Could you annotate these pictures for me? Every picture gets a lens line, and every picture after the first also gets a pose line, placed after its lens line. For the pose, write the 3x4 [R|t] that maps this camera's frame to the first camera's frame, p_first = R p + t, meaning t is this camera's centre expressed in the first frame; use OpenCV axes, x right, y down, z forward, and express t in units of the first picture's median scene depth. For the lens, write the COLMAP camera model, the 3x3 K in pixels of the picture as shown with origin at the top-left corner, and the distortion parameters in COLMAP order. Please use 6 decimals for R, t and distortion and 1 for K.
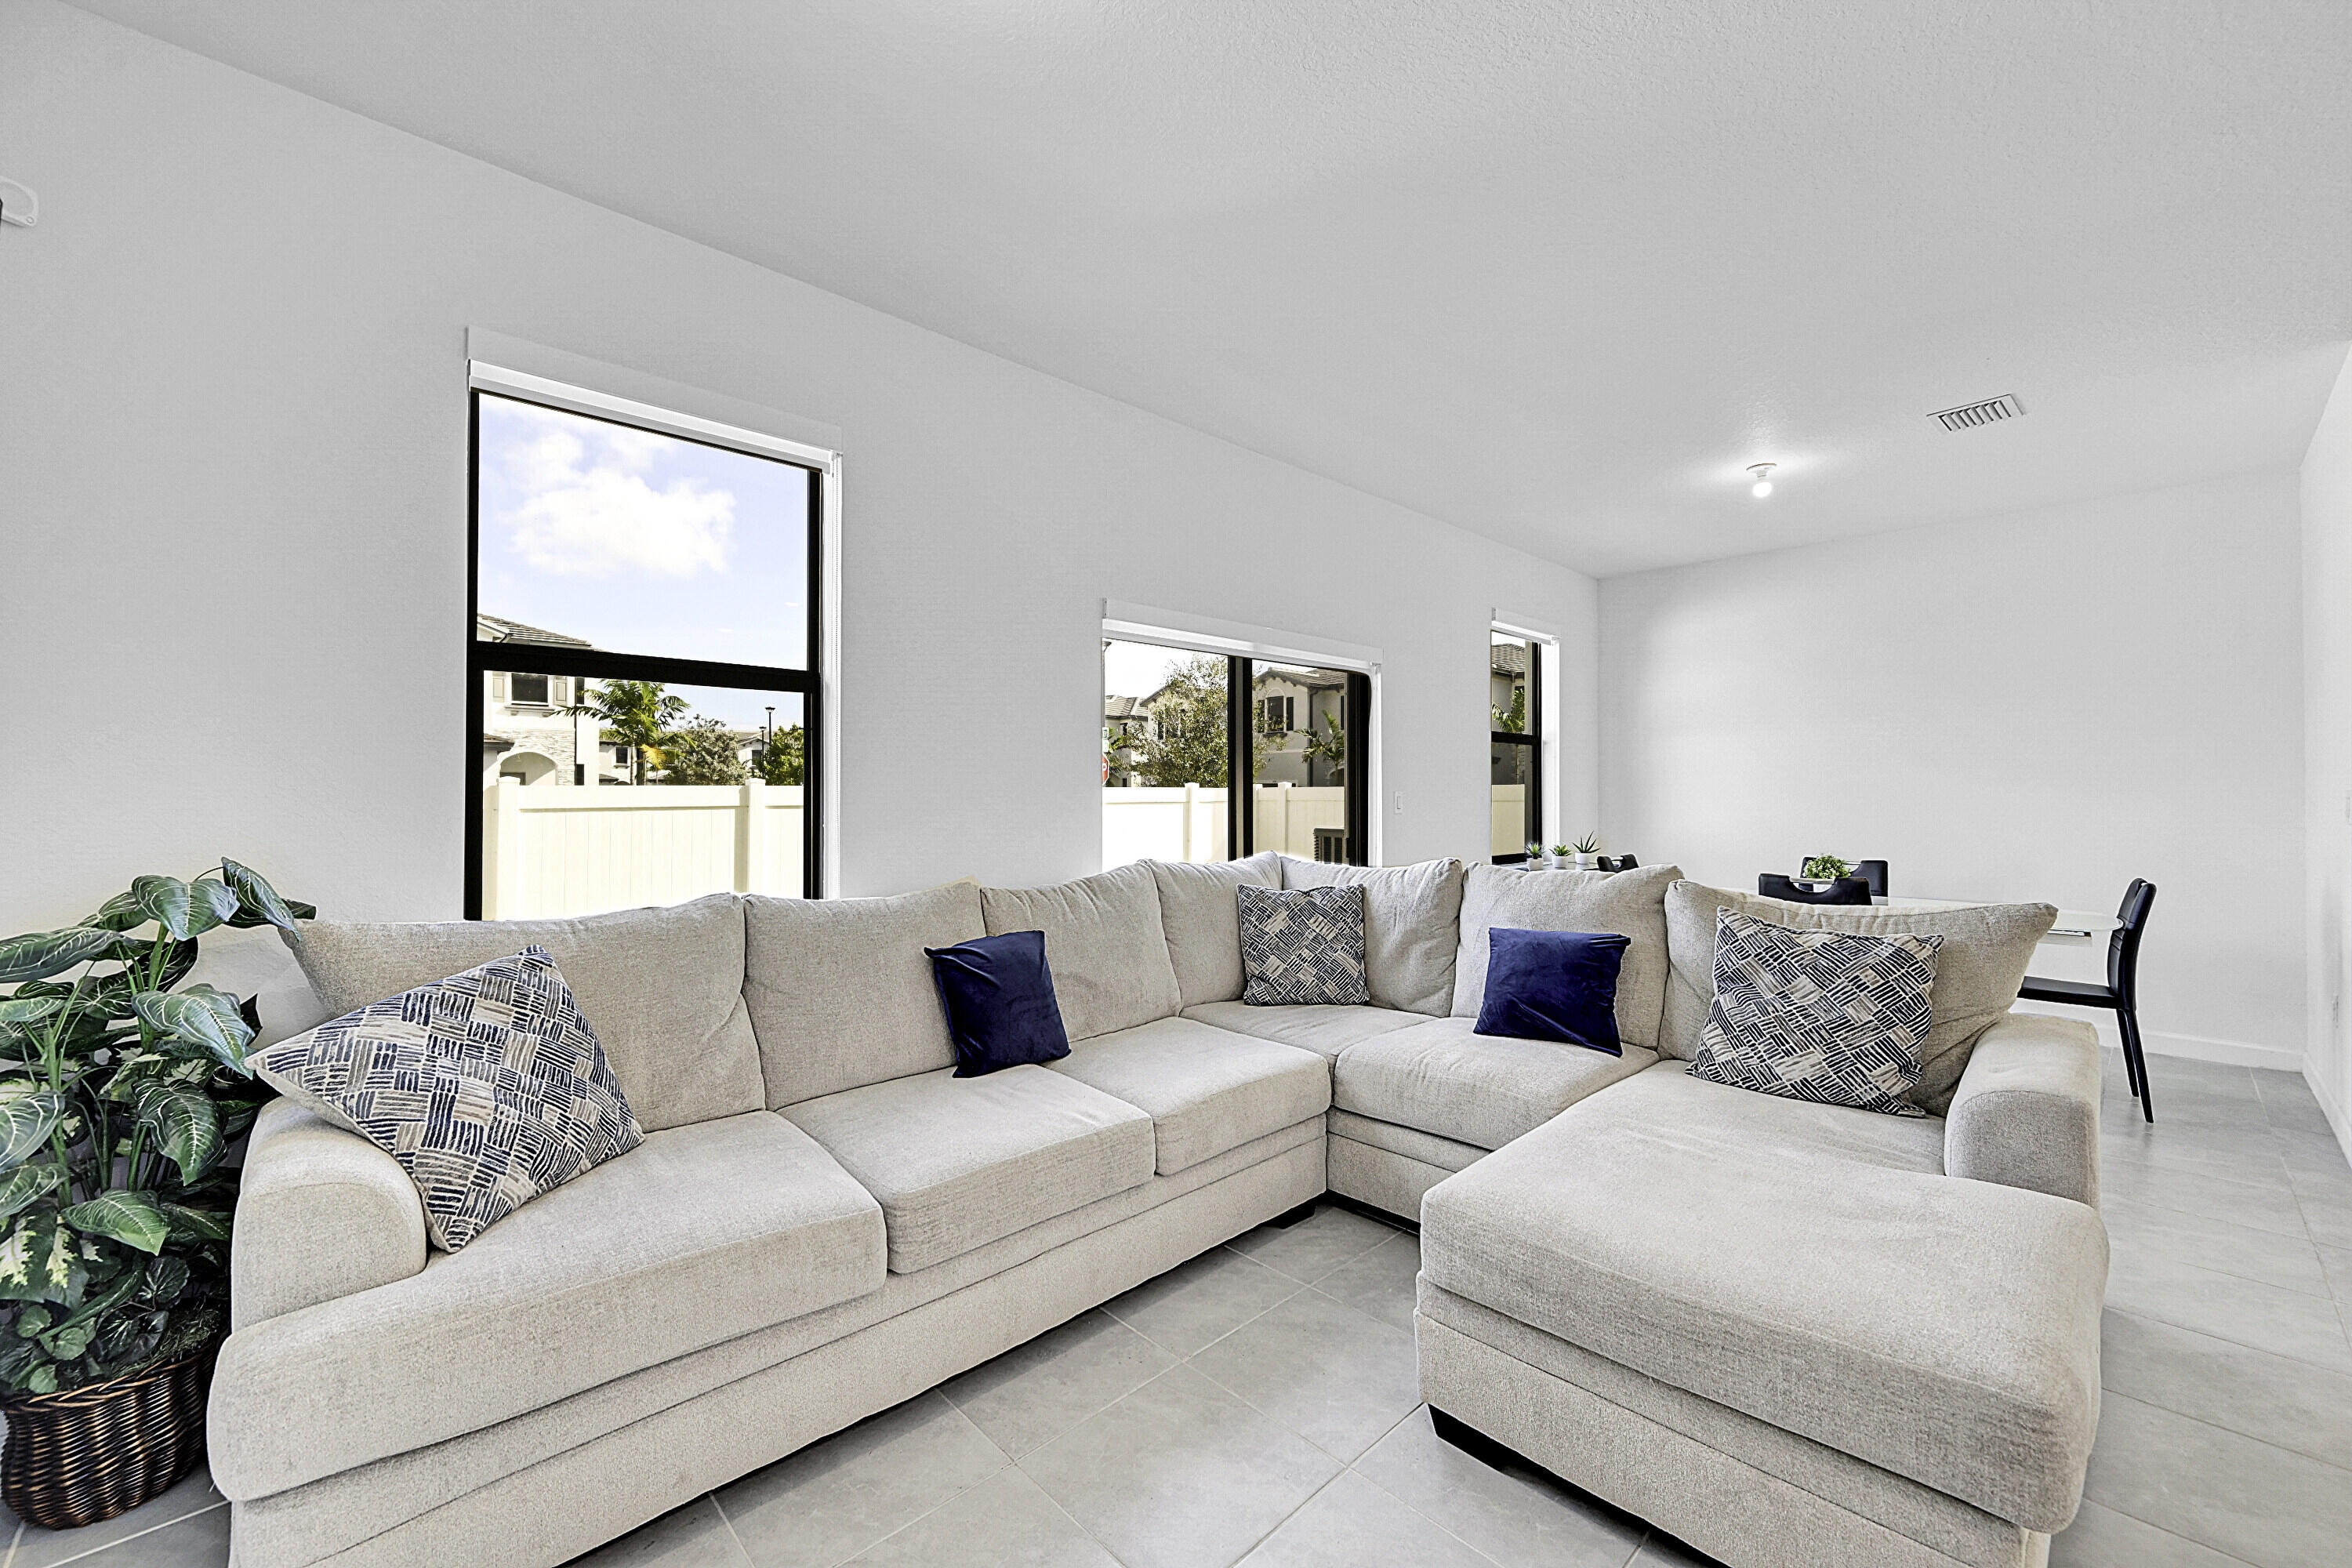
lens RADIAL K [[923.7, 0, 1171.9], [0, 923.7, 782.4], [0, 0, 1]] dist [-0.001502, 0.000938]
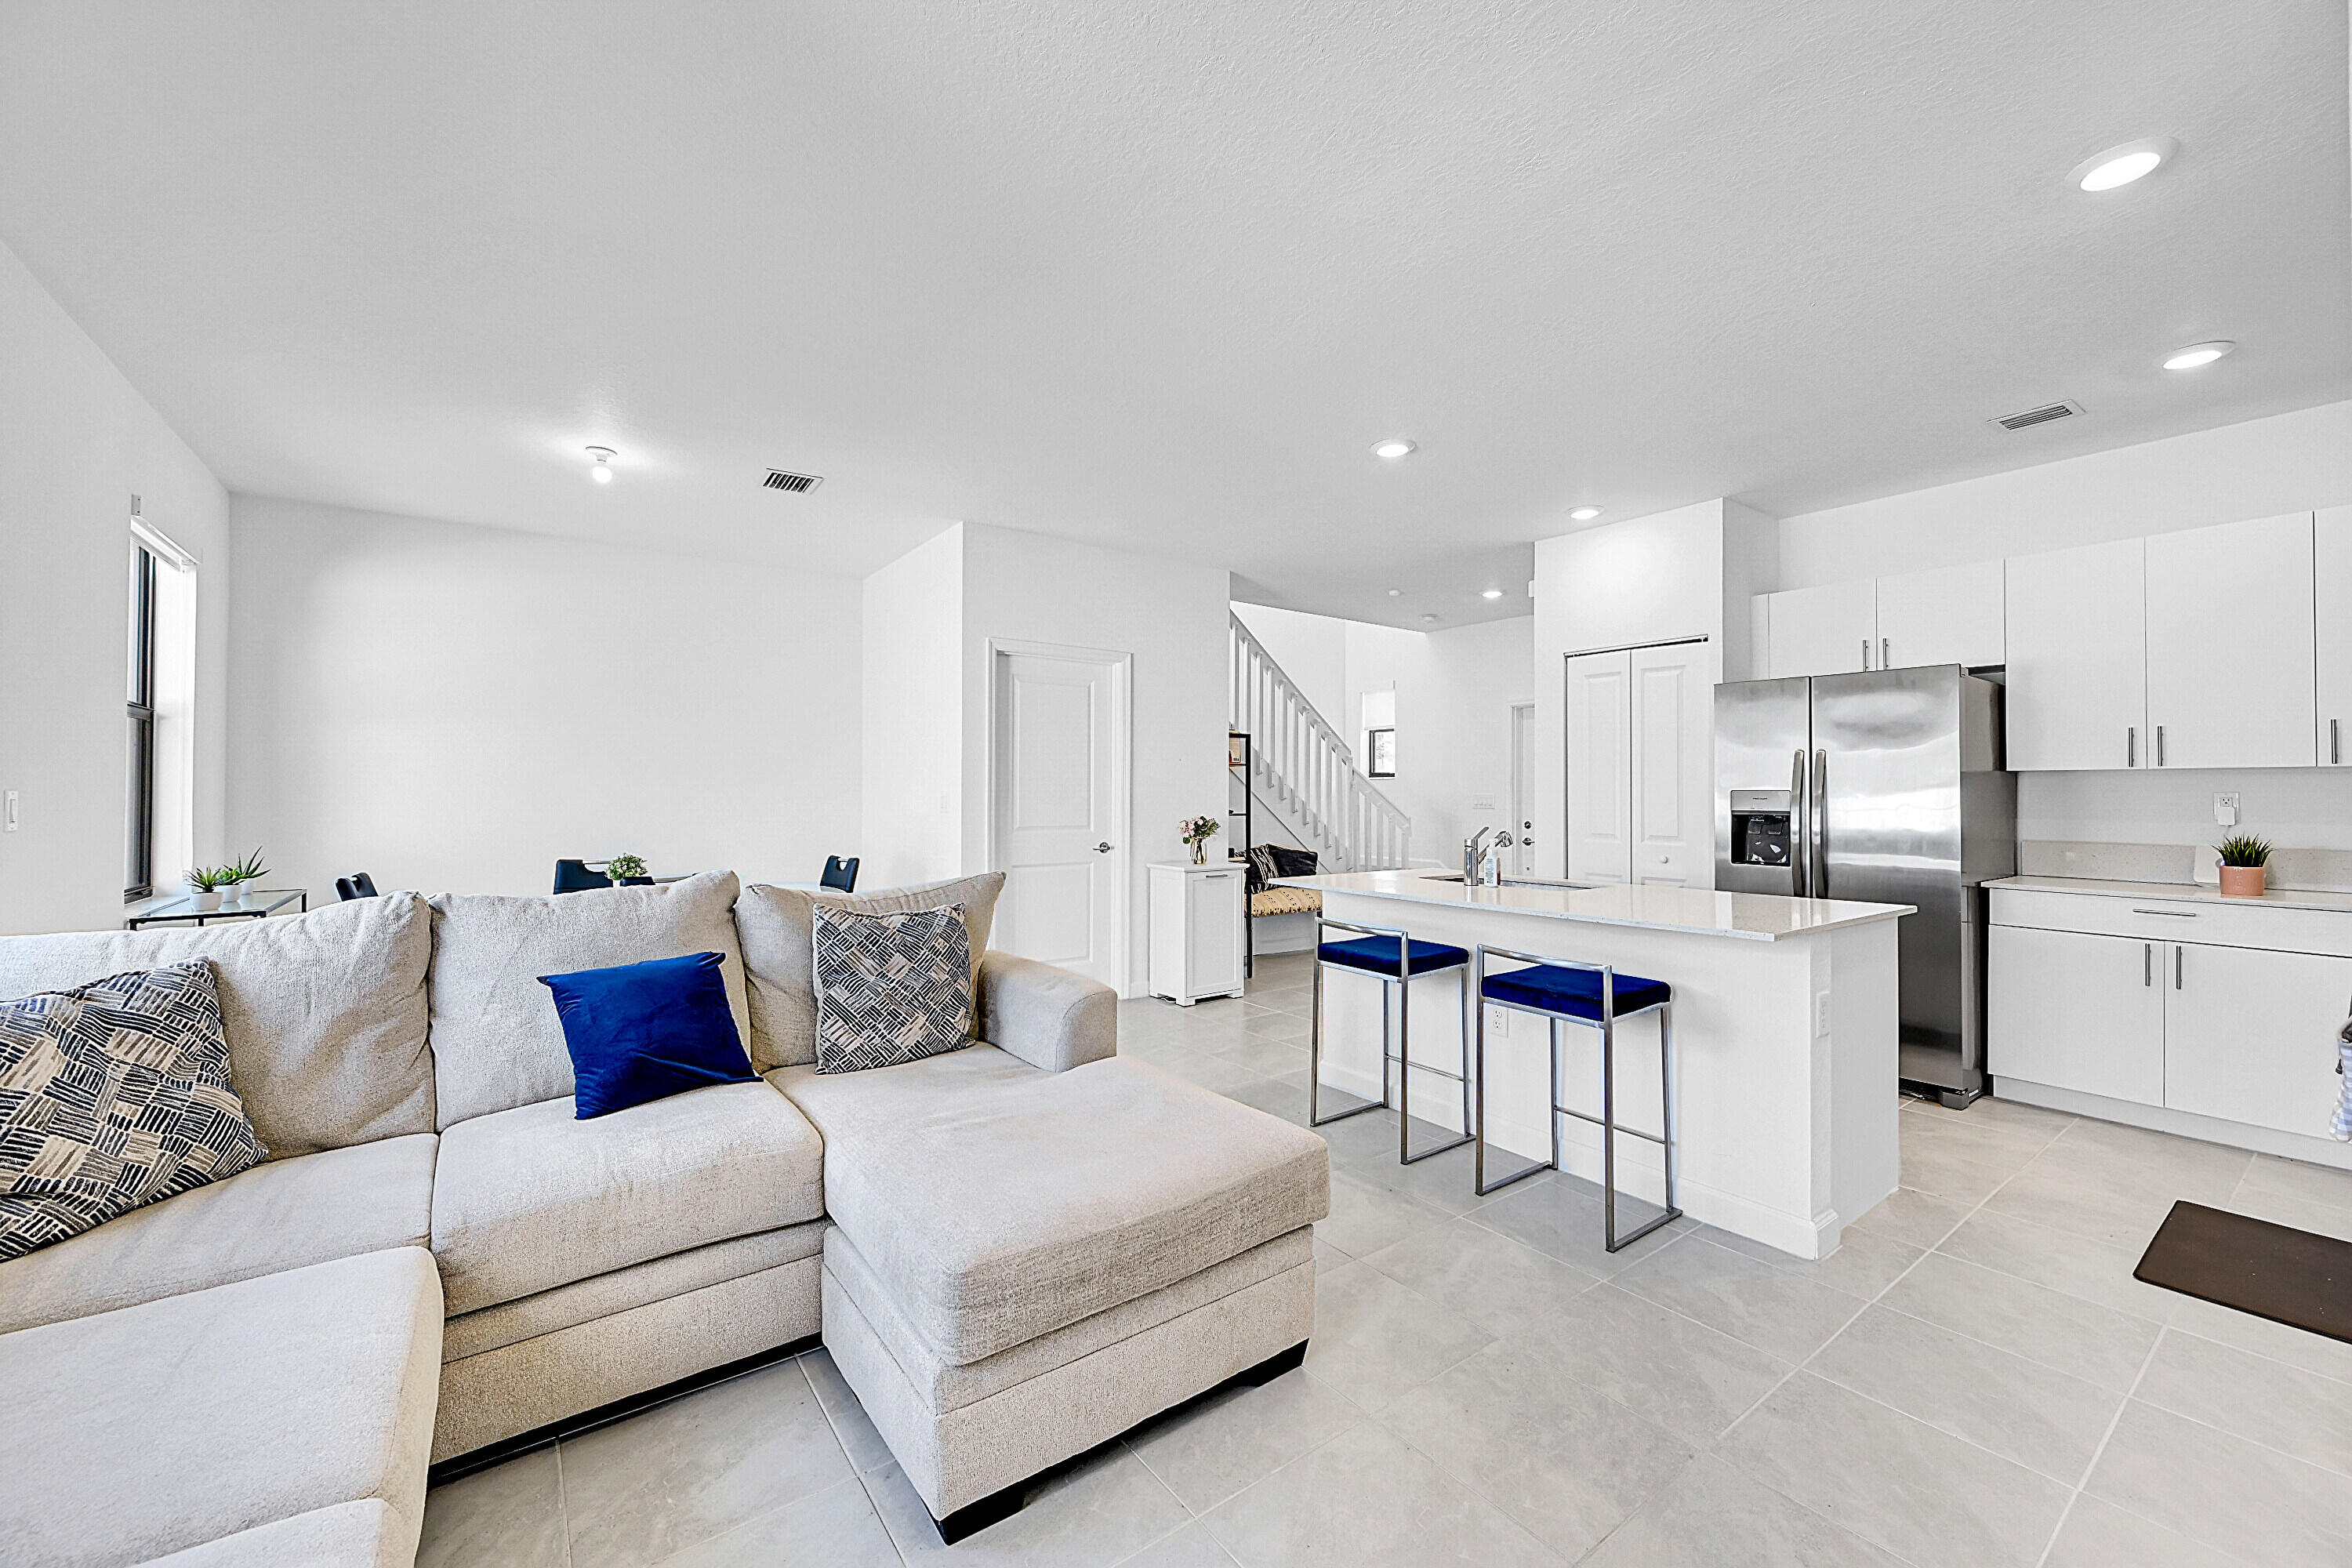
lens RADIAL K [[923.7, 0, 1170.1], [0, 923.7, 782.8], [0, 0, 1]] dist [-0.001502, 0.000938]
pose [[0.120733, 0.013150, 0.992598, -0.348966], [-0.013353, 0.999843, -0.011622, 0.005788], [-0.992595, -0.011851, 0.120890, 0.450455]]
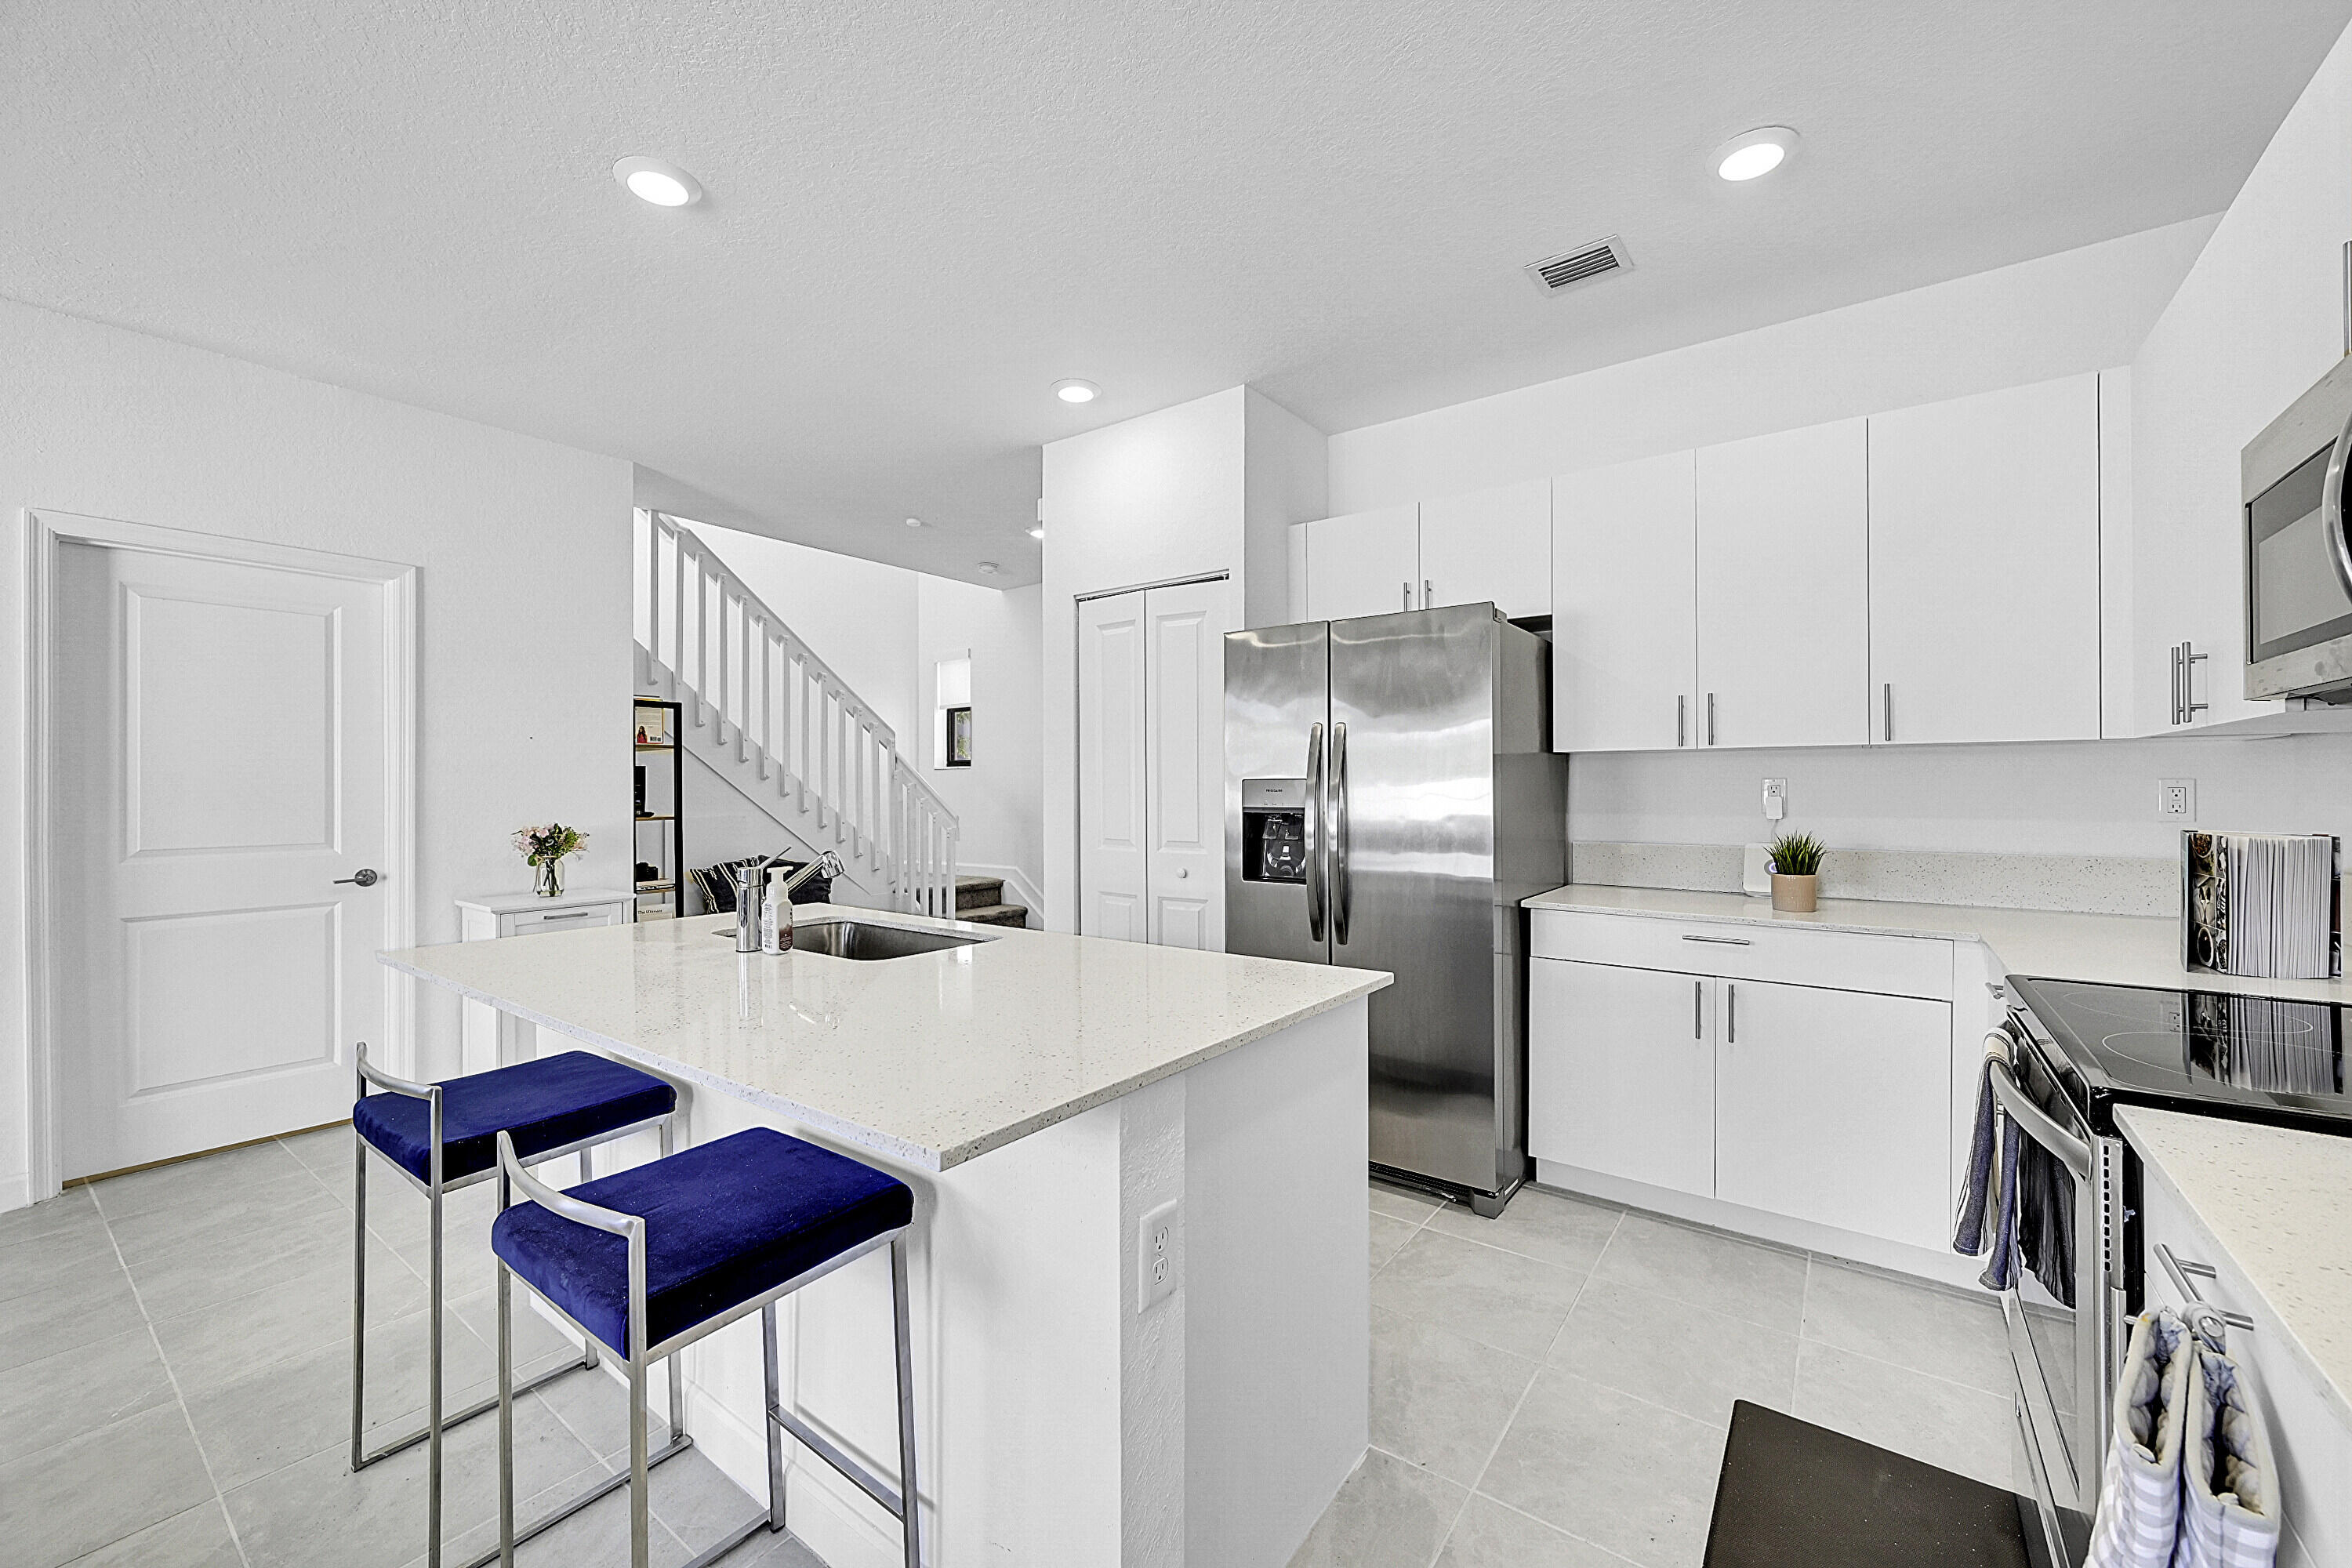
lens RADIAL K [[923.7, 0, 1170.7], [0, 923.7, 782.2], [0, 0, 1]] dist [-0.001502, 0.000938]
pose [[-0.176546, 0.004246, 0.984283, 0.215450], [-0.005234, 0.999973, -0.005252, -0.002419], [-0.984278, -0.006079, -0.176519, -0.012727]]
